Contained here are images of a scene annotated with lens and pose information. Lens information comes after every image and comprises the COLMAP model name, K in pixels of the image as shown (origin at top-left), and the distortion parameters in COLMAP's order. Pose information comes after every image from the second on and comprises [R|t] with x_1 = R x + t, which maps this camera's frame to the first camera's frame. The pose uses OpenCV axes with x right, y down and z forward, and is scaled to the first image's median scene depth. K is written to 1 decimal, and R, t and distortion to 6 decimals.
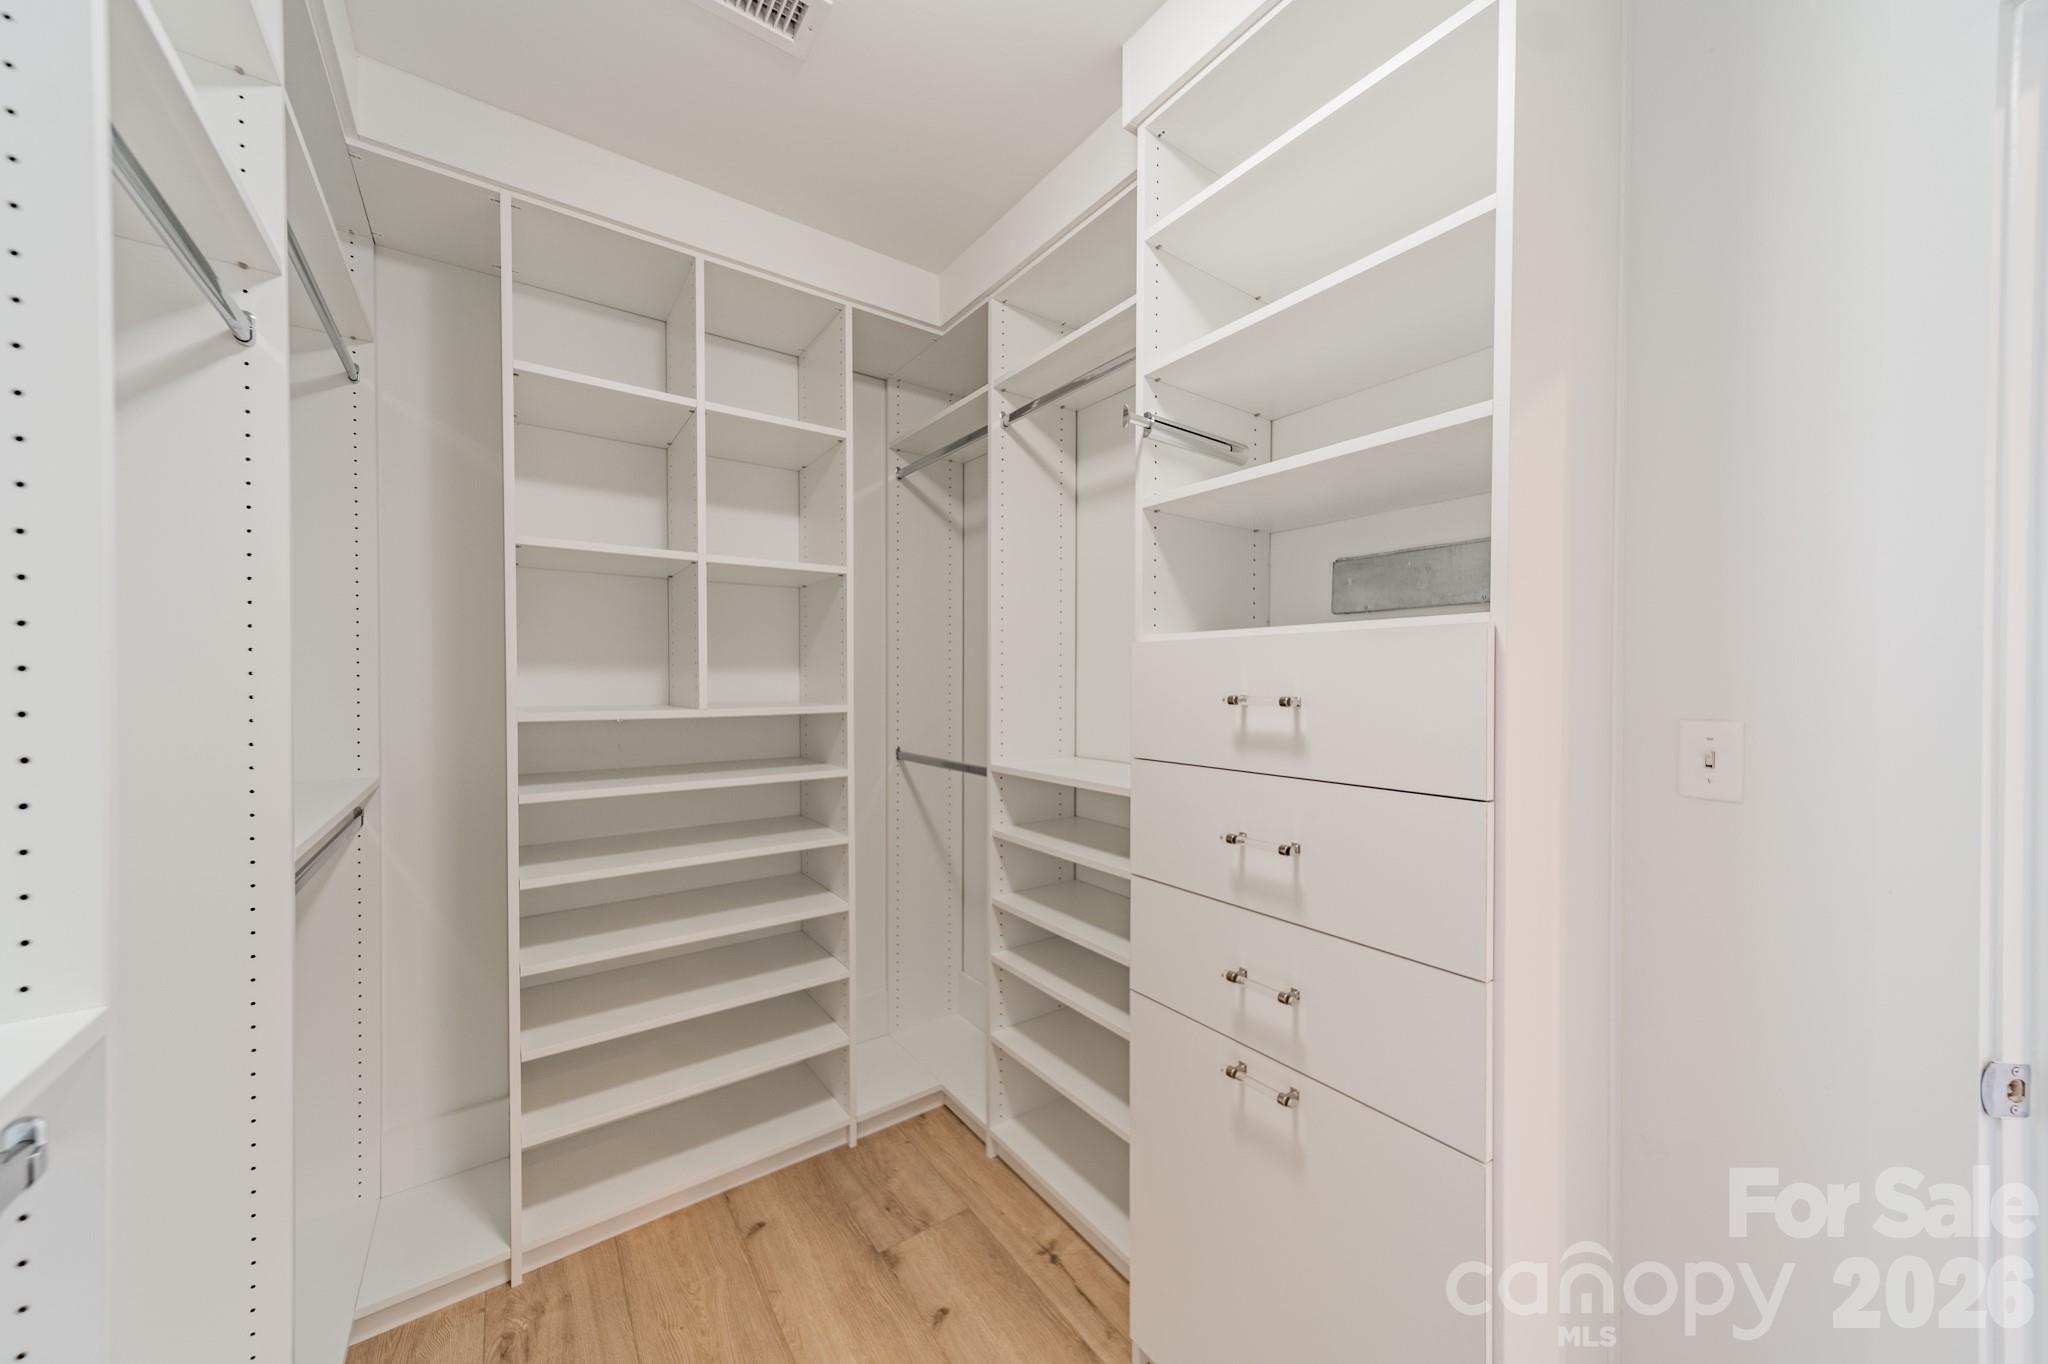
lens RADIAL K [[710.2, 0, 1035.1], [0, 710.2, 686.5], [0, 0, 1]] dist [0.002228, -0.000065]
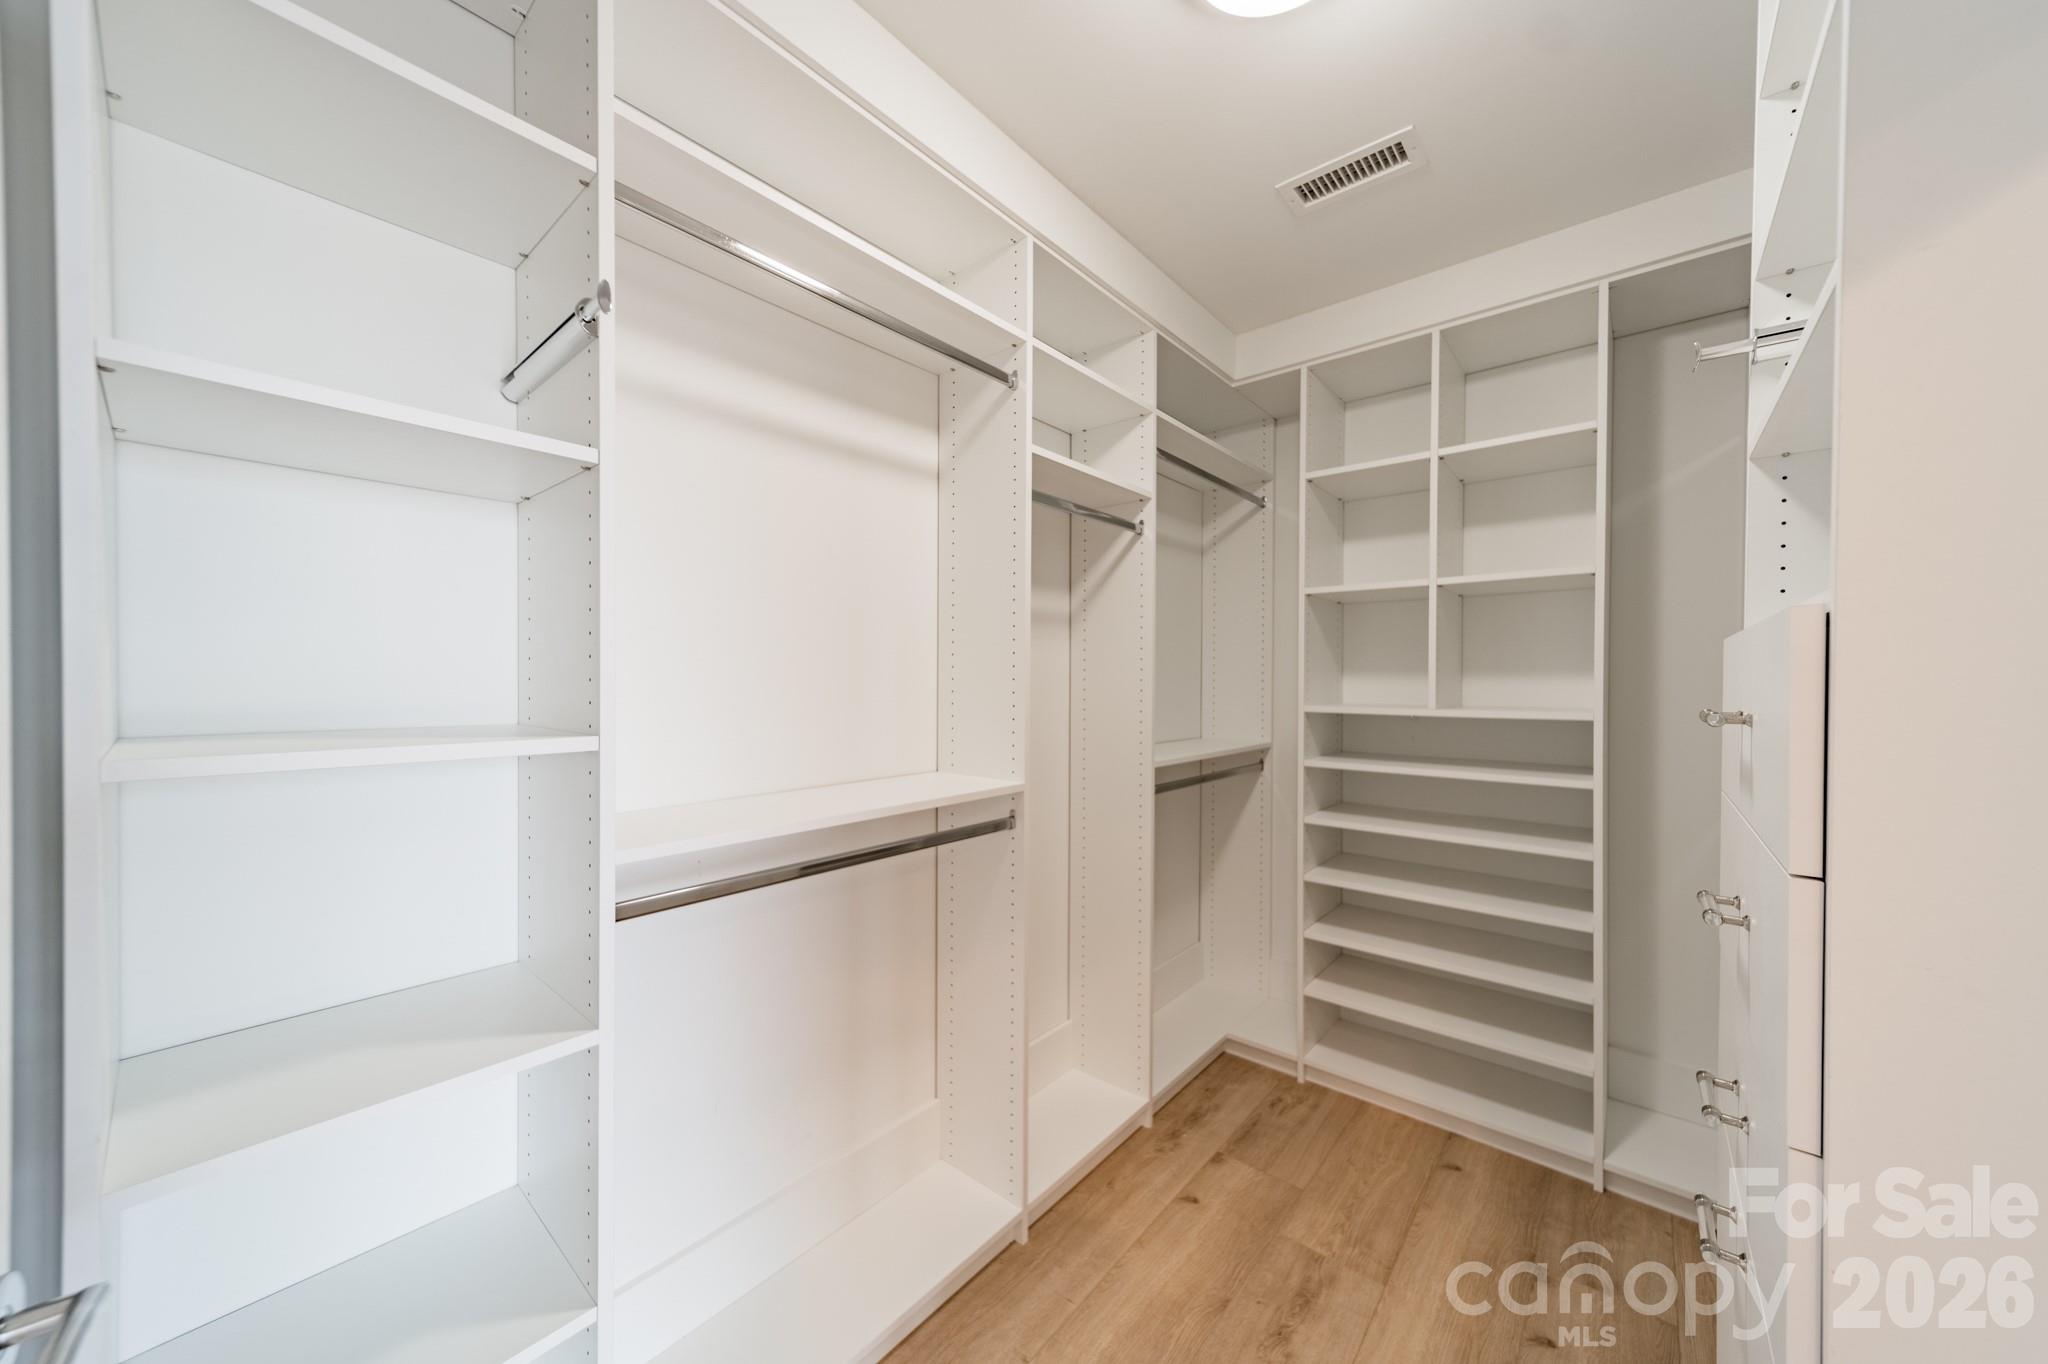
lens RADIAL K [[710.2, 0, 1035.1], [0, 710.2, 686.5], [0, 0, 1]] dist [0.002228, -0.000065]
pose [[0.237175, 0.009623, -0.971419, 0.582329], [-0.015292, 0.999864, 0.006172, -0.003870], [0.971347, 0.013391, 0.237290, 0.077258]]
